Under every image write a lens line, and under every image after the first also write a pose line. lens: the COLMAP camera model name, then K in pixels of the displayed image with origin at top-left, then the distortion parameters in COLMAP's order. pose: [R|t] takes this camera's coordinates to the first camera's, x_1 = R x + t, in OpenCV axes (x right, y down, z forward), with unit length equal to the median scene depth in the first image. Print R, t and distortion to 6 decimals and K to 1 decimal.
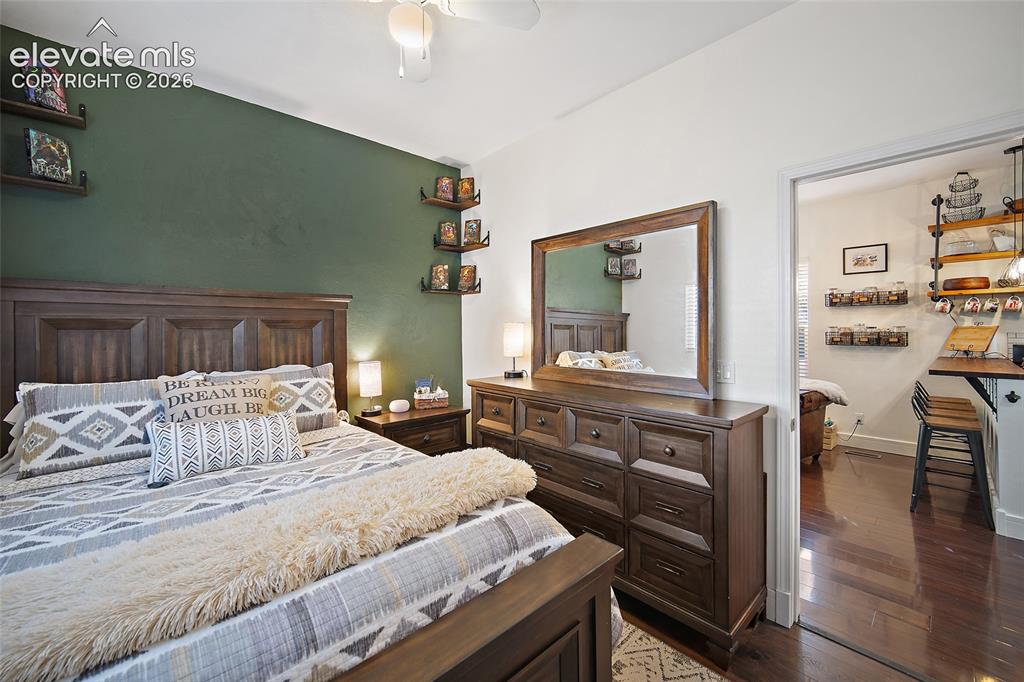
lens RADIAL K [[406.5, 0, 514.1], [0, 406.5, 330.9], [0, 0, 1]] dist [-0.001856, 0.000091]
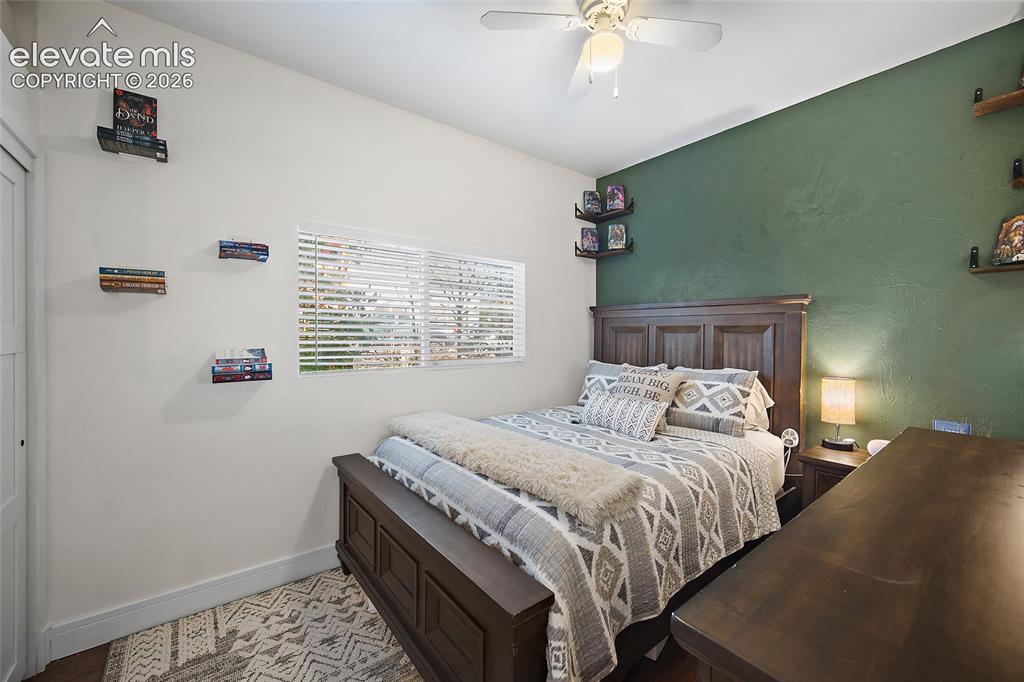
lens RADIAL K [[393.0, 0, 512.0], [0, 393.0, 341.0], [0, 0, 1]] dist [-0.000531, 0.000029]
pose [[-0.066805, 0.026593, -0.997412, 0.666854], [-0.013415, 0.999530, 0.027548, -0.009764], [0.997676, 0.015220, -0.066417, 0.687445]]
